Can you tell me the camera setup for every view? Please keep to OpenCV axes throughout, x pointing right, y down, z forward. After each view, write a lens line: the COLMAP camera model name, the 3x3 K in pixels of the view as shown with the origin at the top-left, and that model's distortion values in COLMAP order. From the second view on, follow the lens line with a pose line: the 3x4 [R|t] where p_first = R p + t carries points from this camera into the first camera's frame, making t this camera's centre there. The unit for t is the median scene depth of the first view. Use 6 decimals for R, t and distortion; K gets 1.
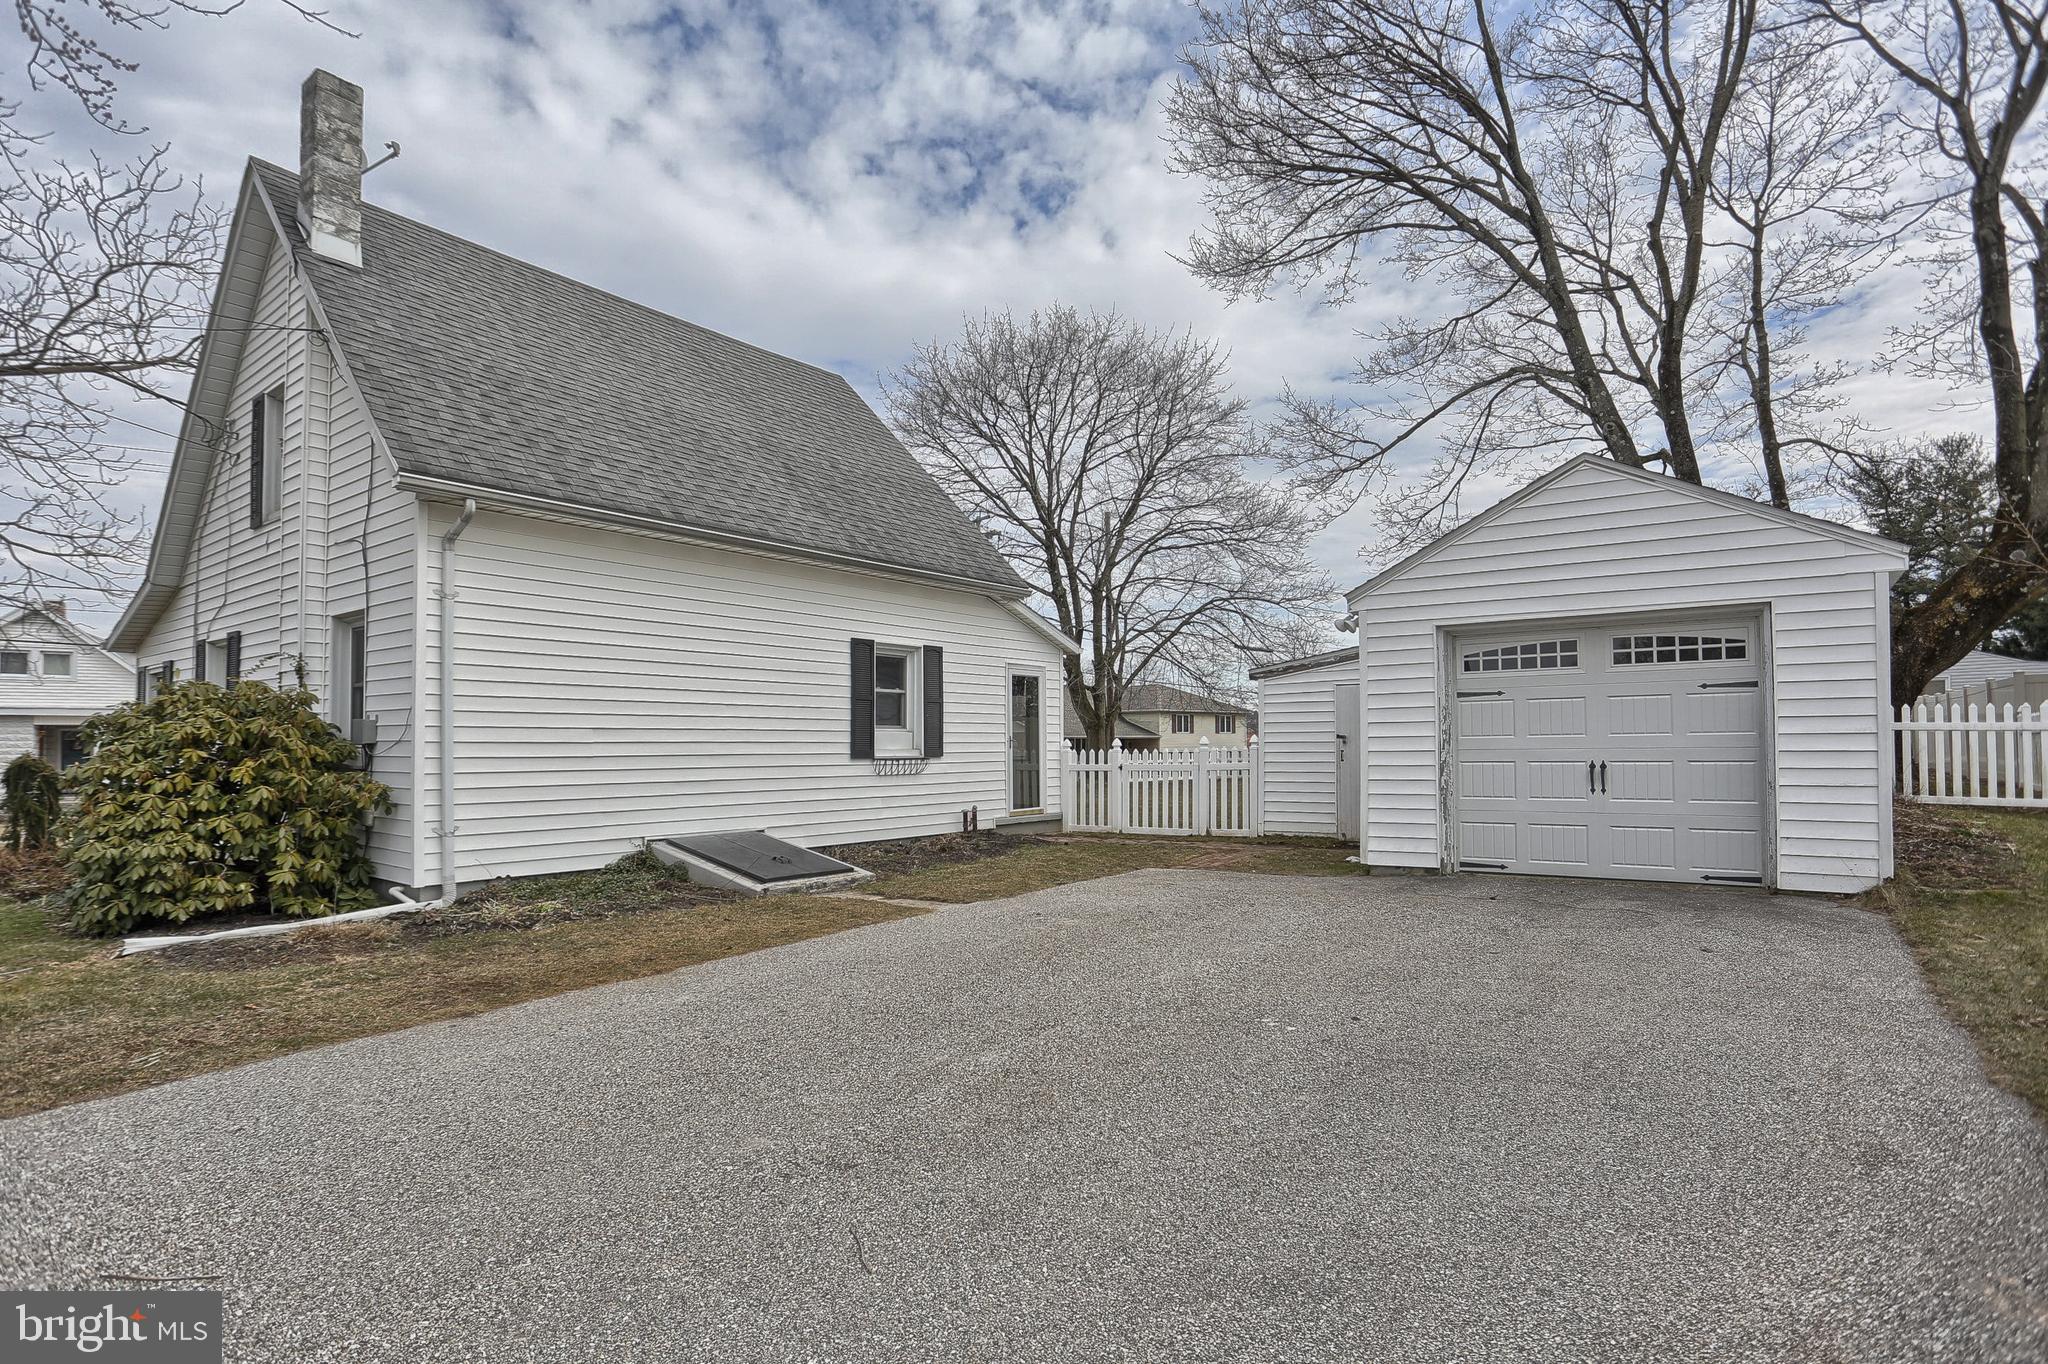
lens RADIAL K [[1056.6, 0, 999.8], [0, 1056.6, 717.8], [0, 0, 1]] dist [-0.063582, 0.035602]
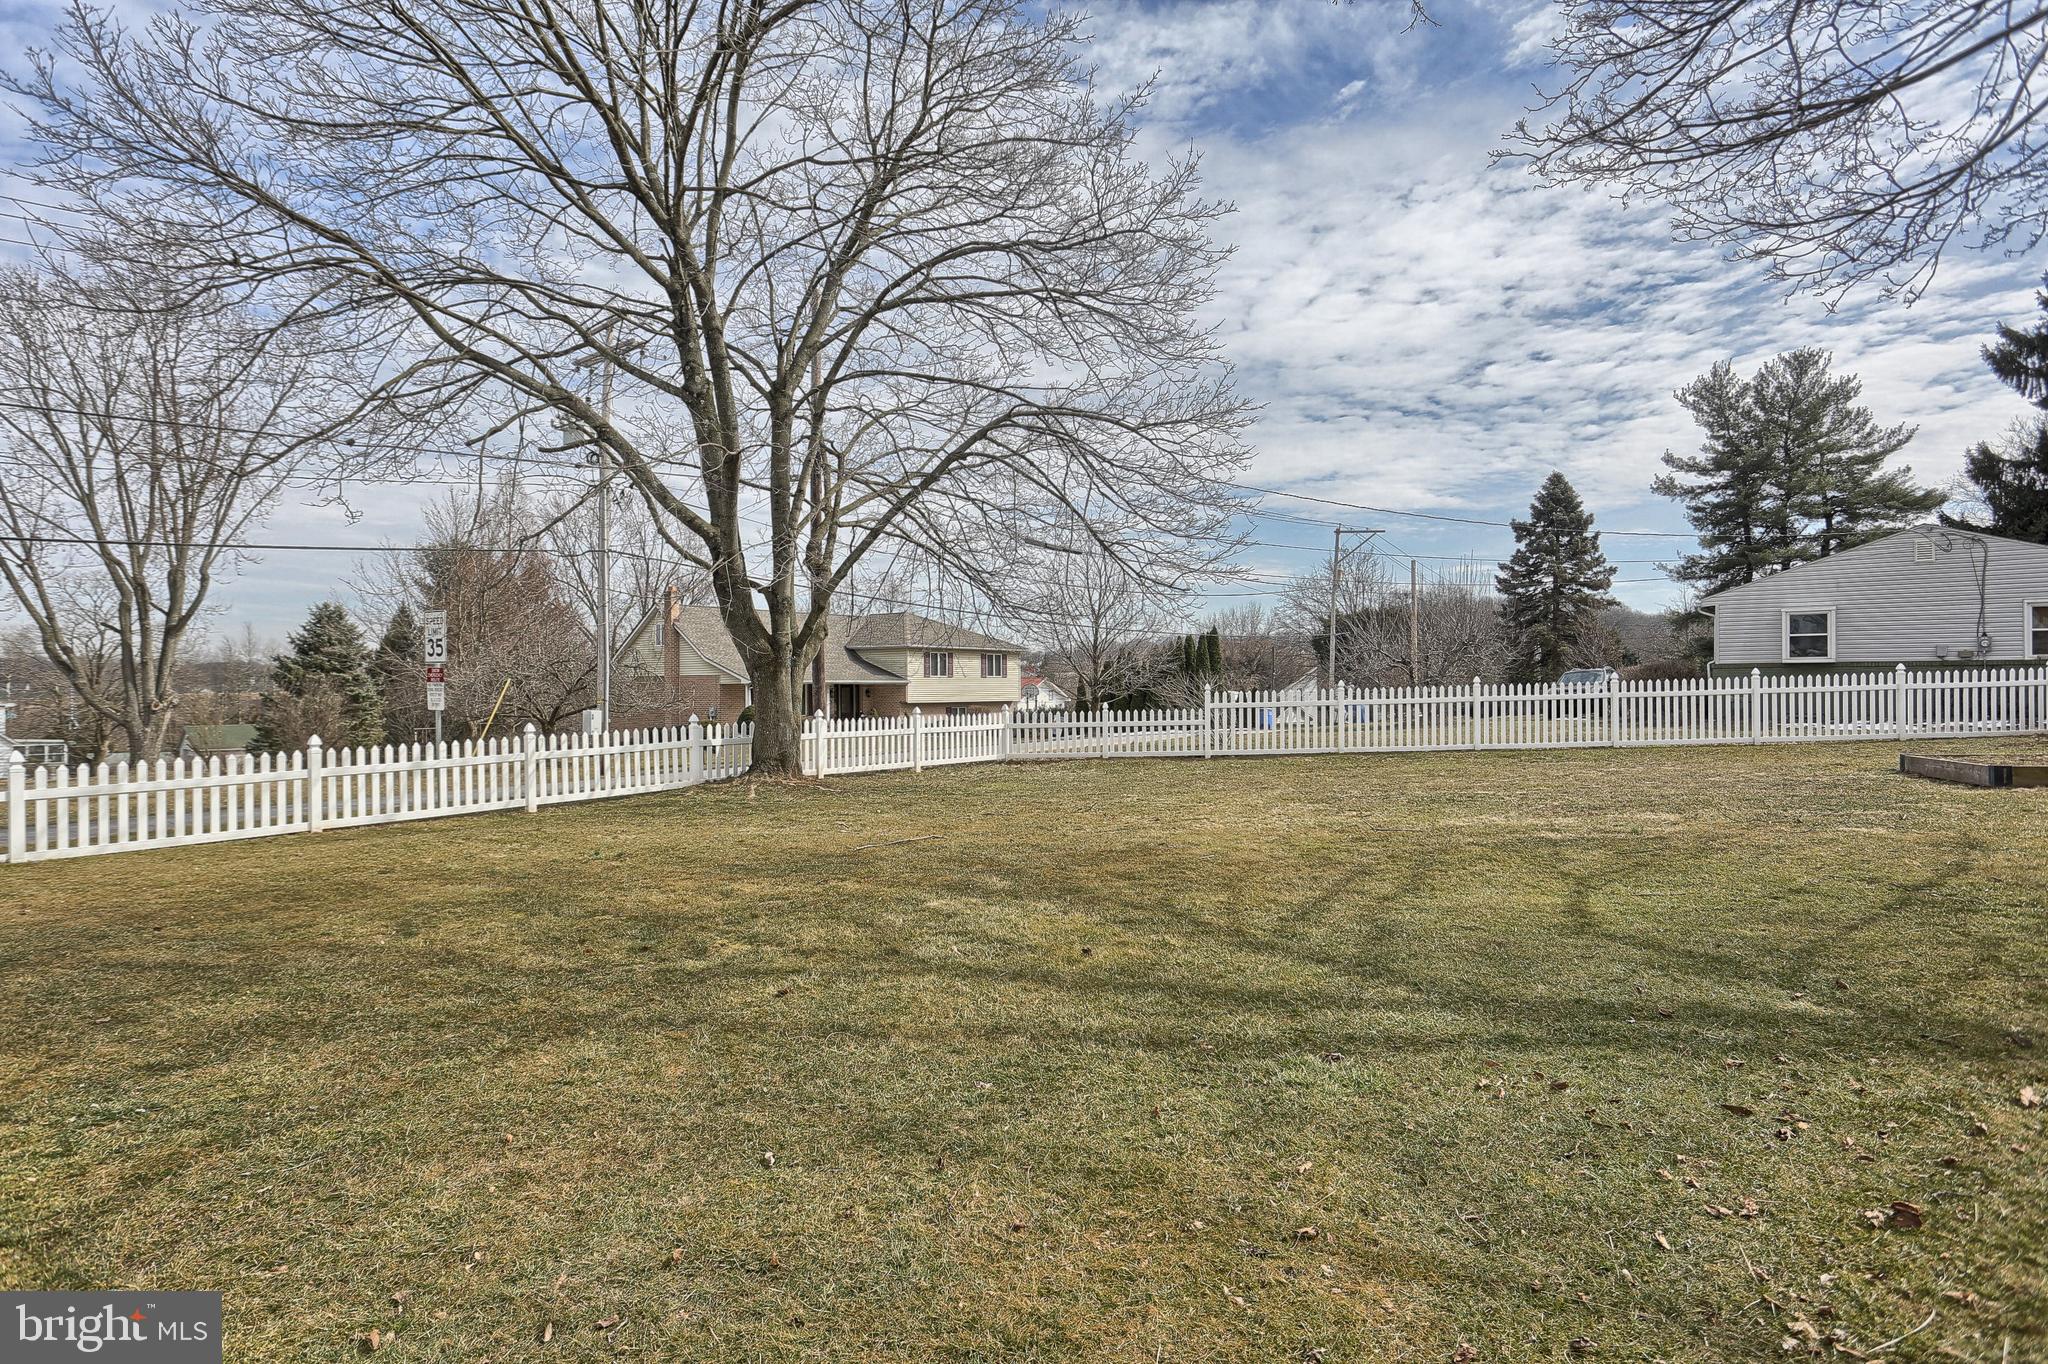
lens RADIAL K [[1130.0, 0, 1024.0], [0, 1130.0, 682.0], [0, 0, 1]] dist [0.002379, 0.000758]
pose [[0.968876, 0.006085, 0.247471, 0.242494], [-0.011151, 0.999756, 0.019075, 0.016377], [-0.247294, -0.021241, 0.968708, 1.492788]]
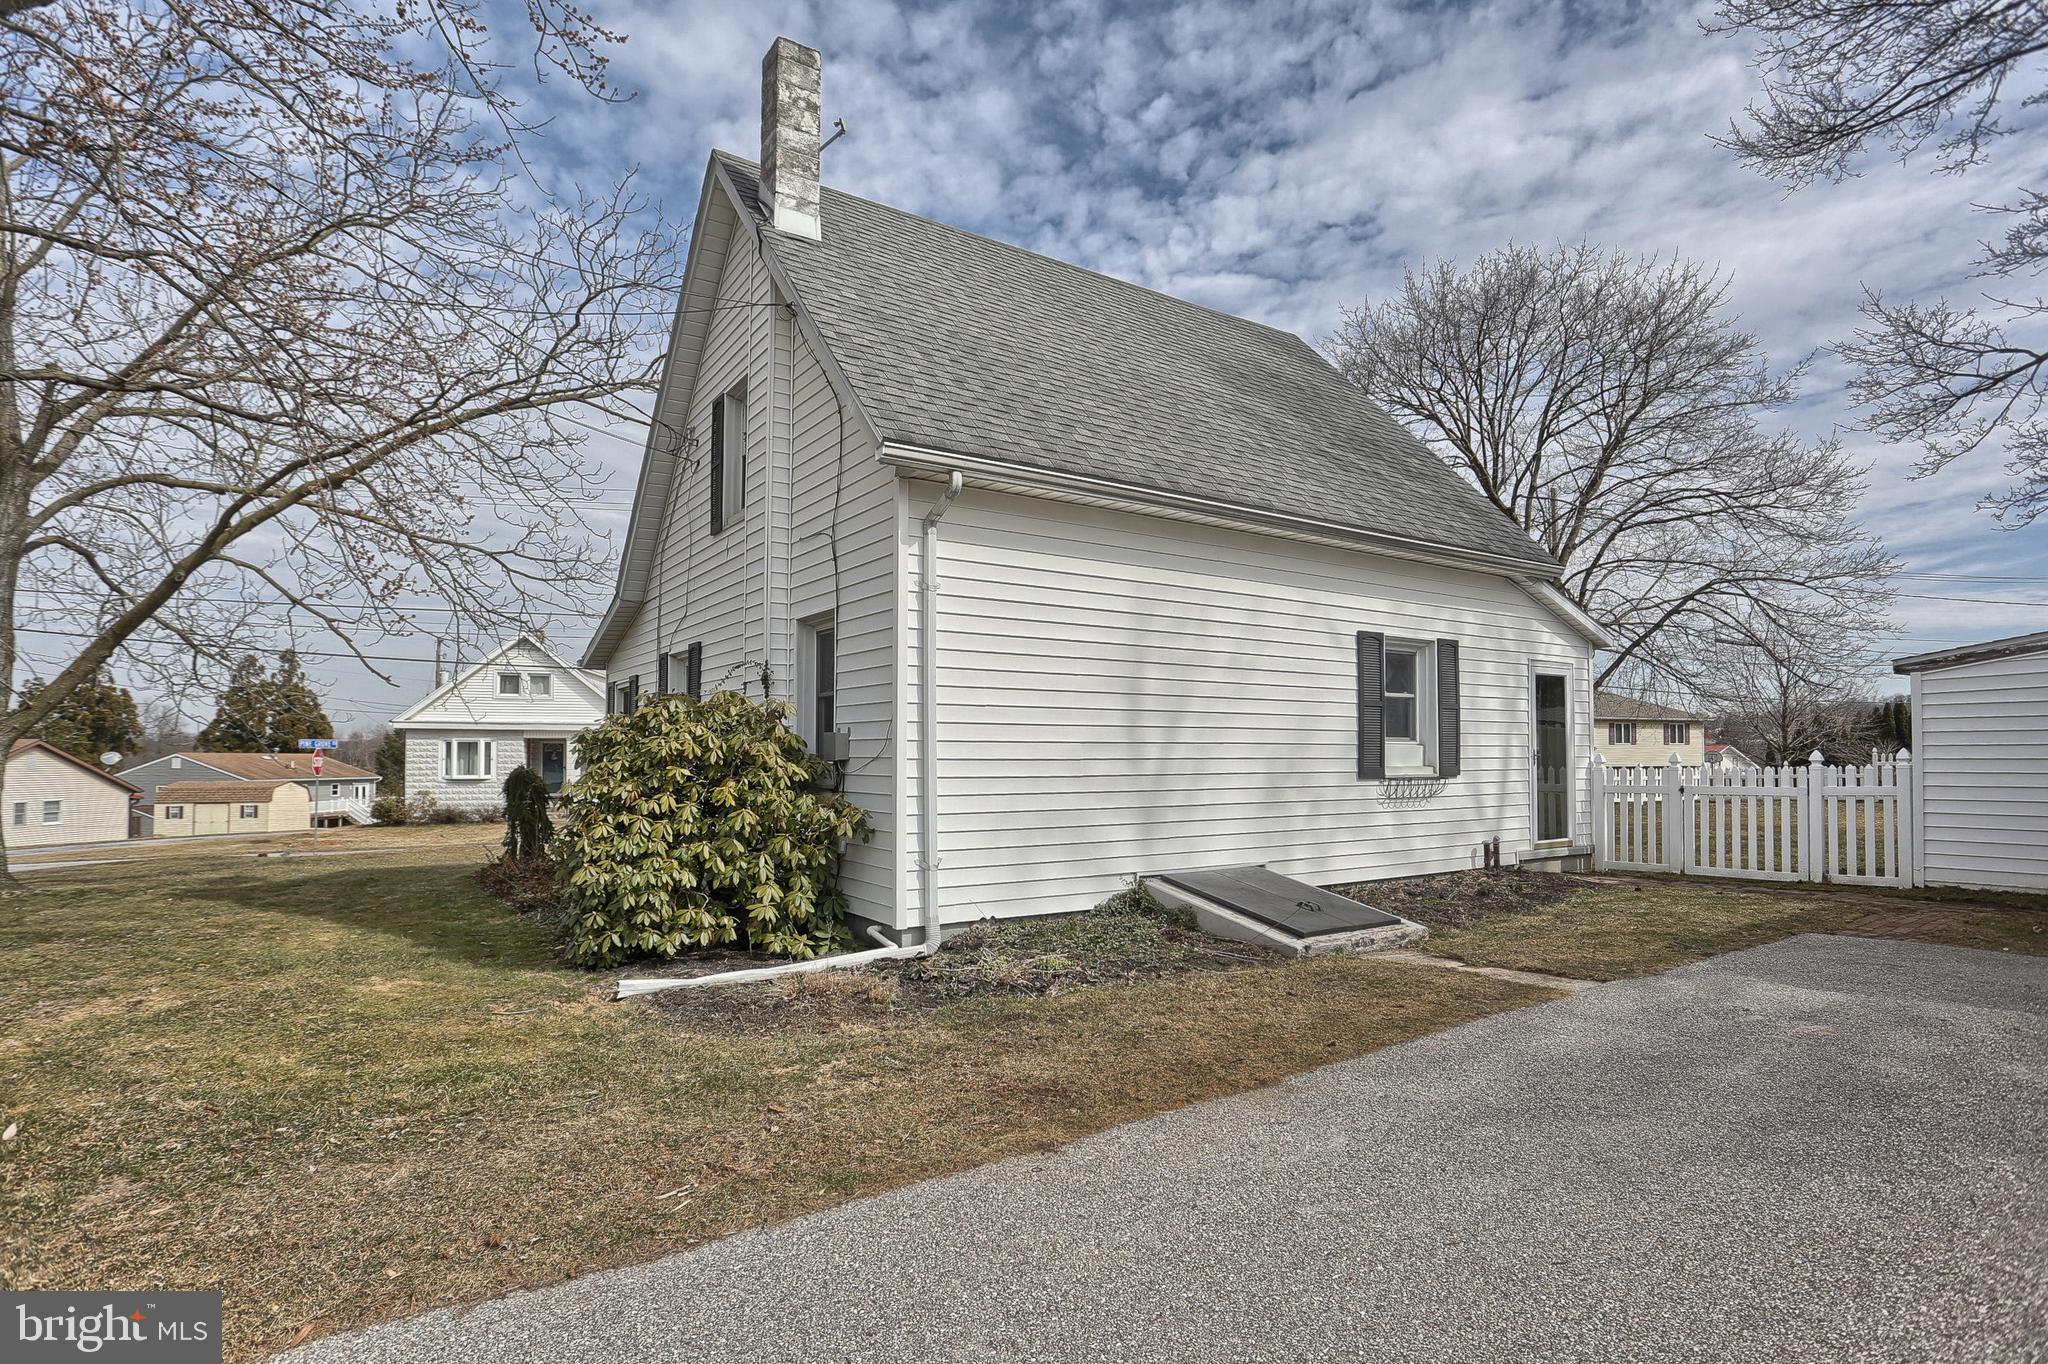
lens RADIAL K [[1082.3, 0, 1022.5], [0, 1082.3, 721.7], [0, 0, 1]] dist [-0.064907, 0.034467]
pose [[0.950261, -0.006998, -0.311377, -0.159226], [0.004915, 0.999960, -0.007473, -0.000140], [0.311417, 0.005571, 0.950257, 0.157452]]
